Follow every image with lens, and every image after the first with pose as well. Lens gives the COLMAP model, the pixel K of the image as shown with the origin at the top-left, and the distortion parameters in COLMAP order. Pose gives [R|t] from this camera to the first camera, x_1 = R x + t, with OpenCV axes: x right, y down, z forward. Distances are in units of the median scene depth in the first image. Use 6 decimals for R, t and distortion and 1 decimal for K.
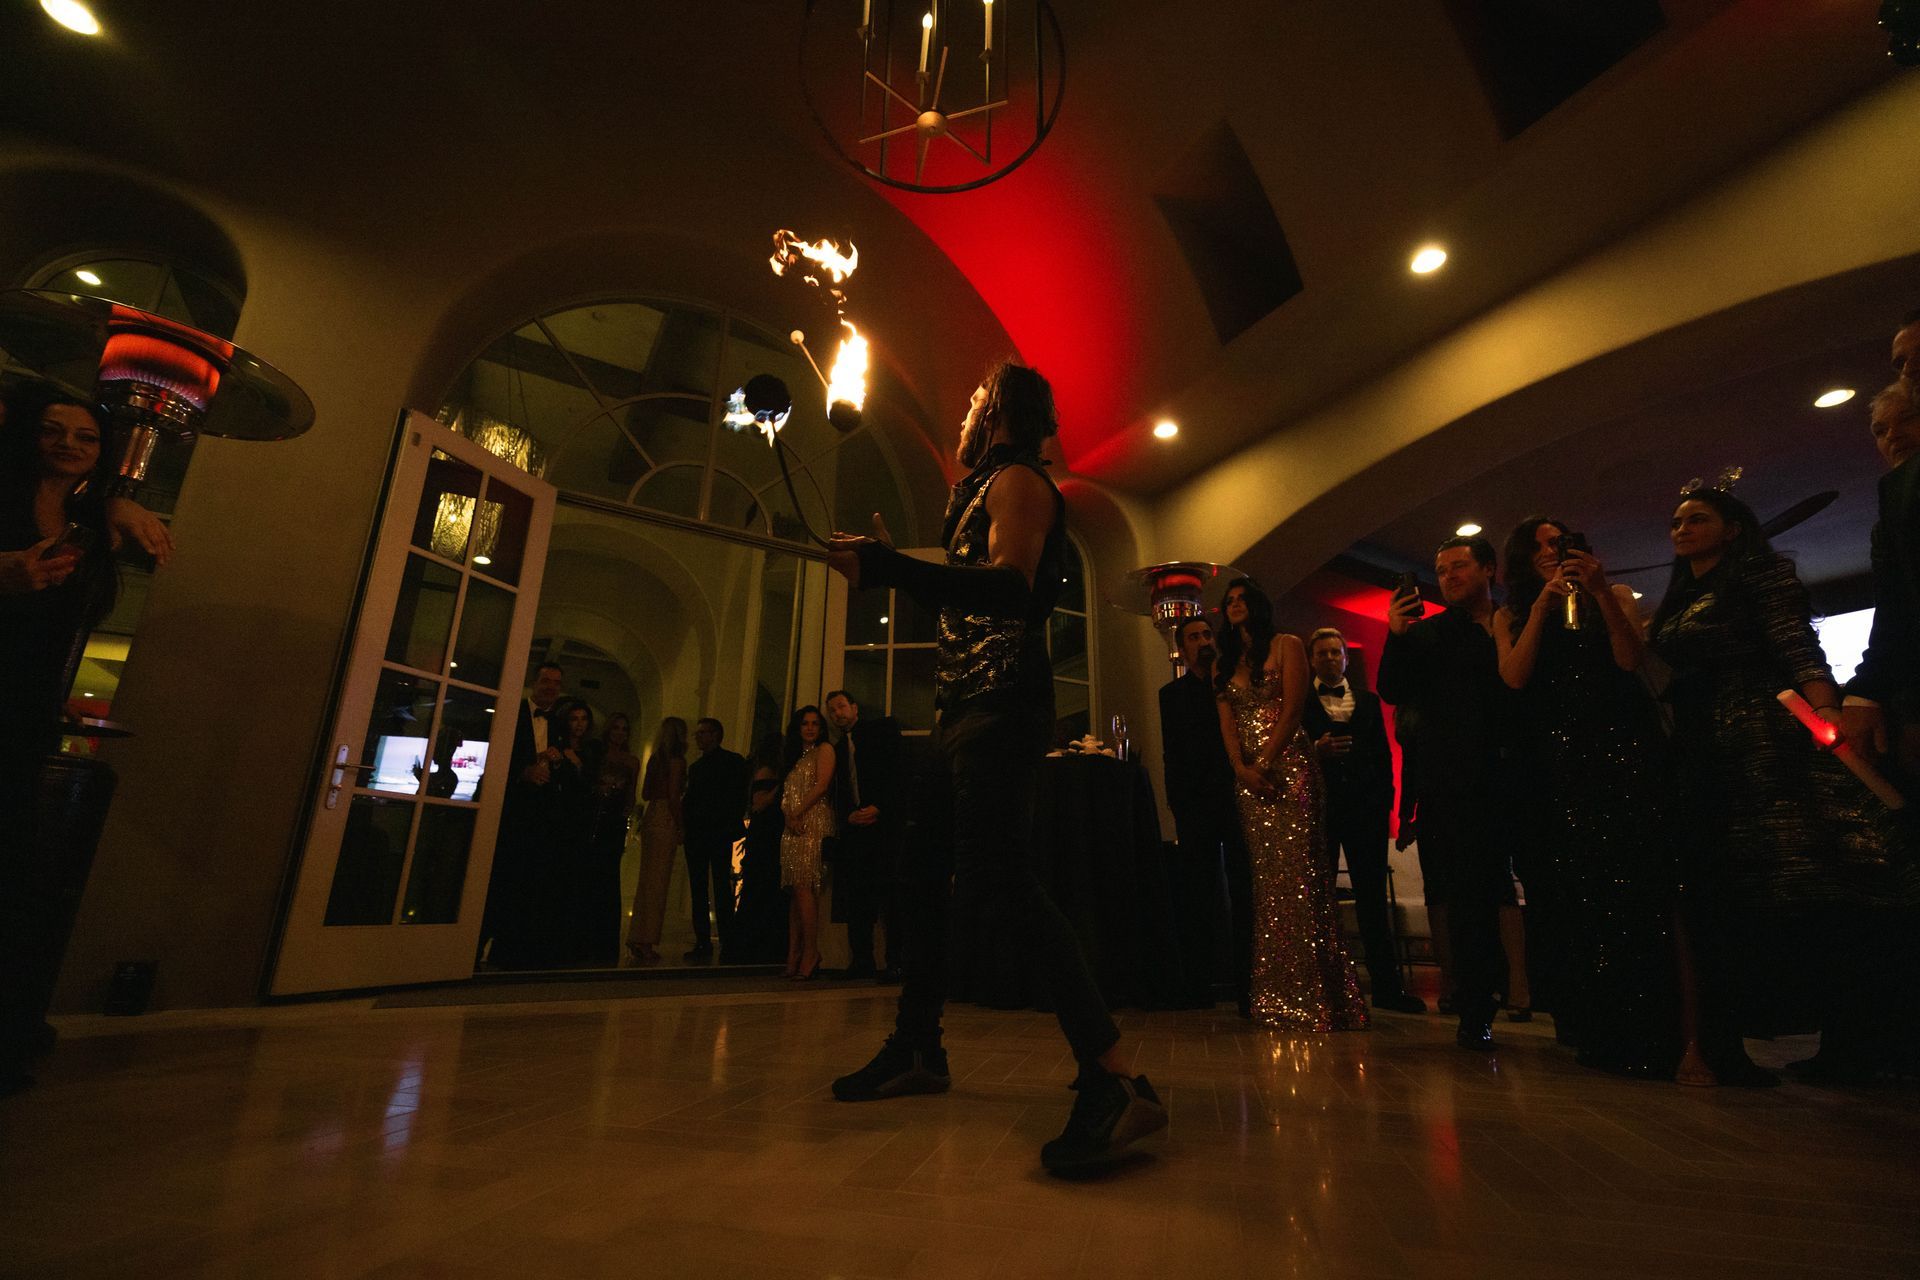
lens RADIAL K [[799.9, 0, 955.4], [0, 799.9, 652.5], [0, 0, 1]] dist [0.001976, 0.000317]
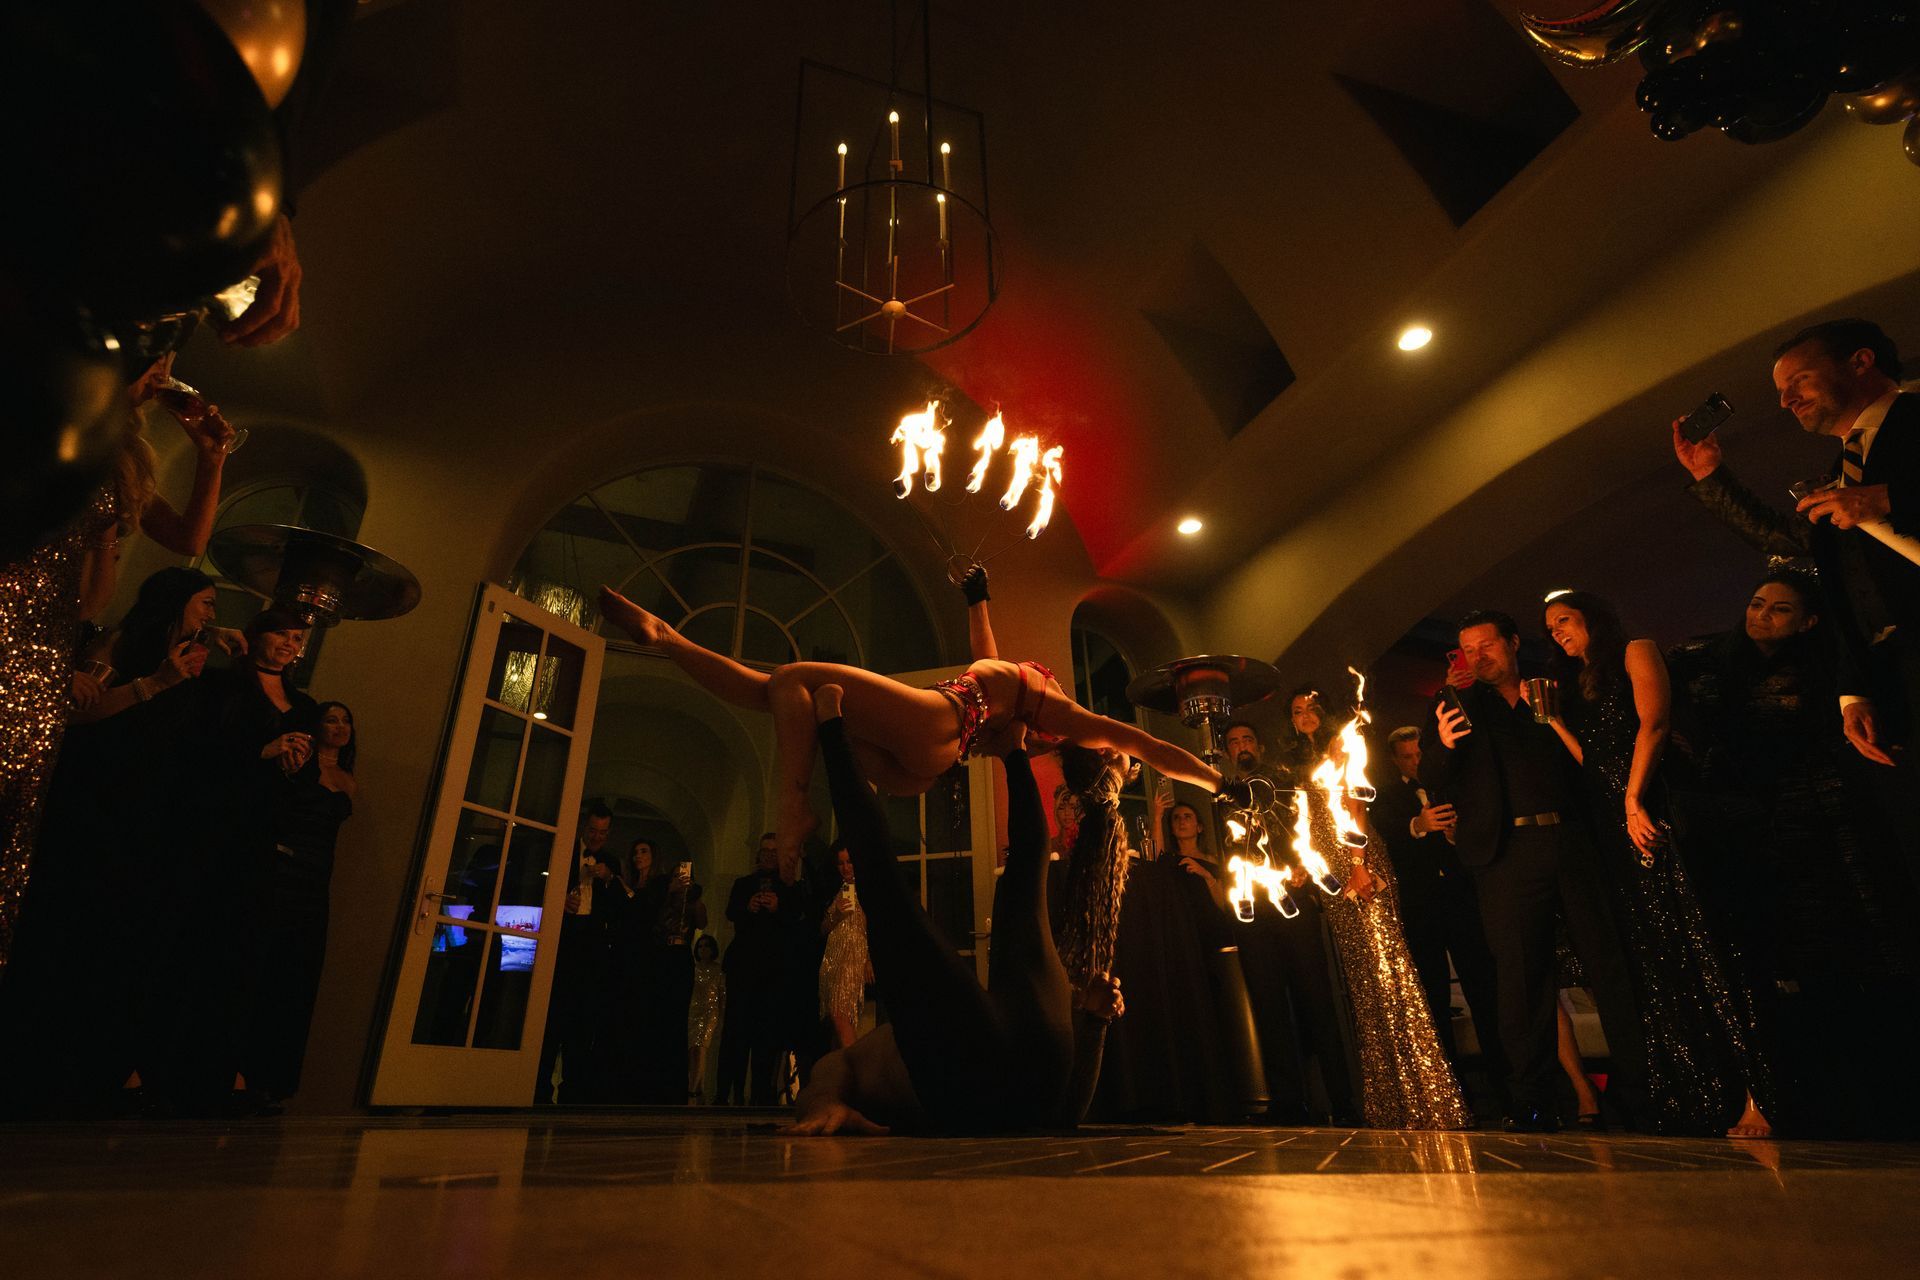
lens RADIAL K [[902.4, 0, 878.2], [0, 902.4, 646.5], [0, 0, 1]] dist [-0.001192, -0.000968]
pose [[0.982885, -0.086431, -0.162684, 0.067965], [0.058414, 0.983758, -0.169731, 0.035653], [0.174712, 0.157323, 0.971970, -0.131405]]
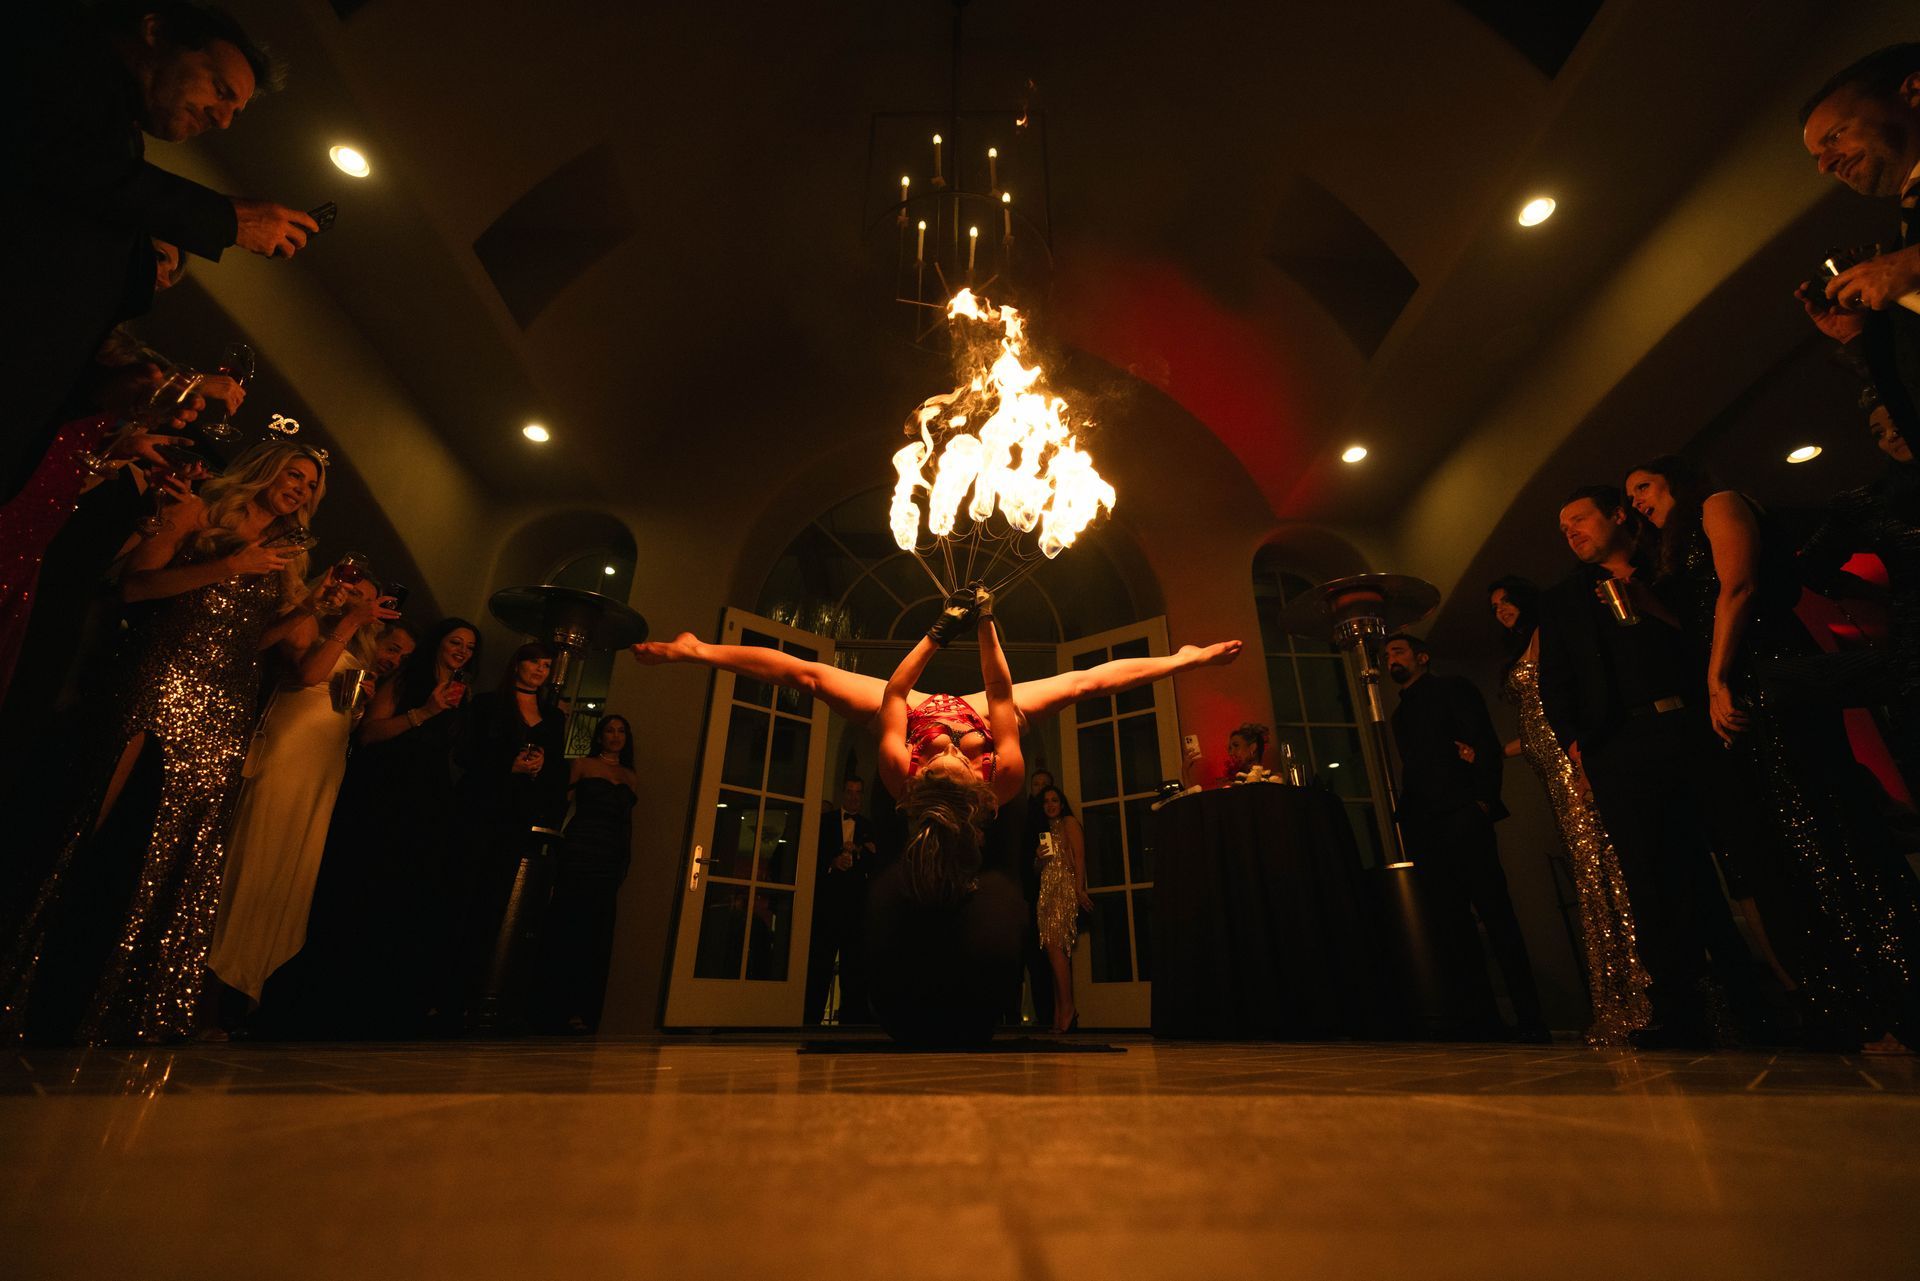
lens RADIAL K [[786.1, 0, 977.1], [0, 786.1, 639.7], [0, 0, 1]] dist [0.001937, 0.000910]
pose [[0.890466, -0.207718, -0.404875, 0.232321], [0.145019, 0.972884, -0.180182, 0.060996], [0.431323, 0.101732, 0.896443, -0.054537]]
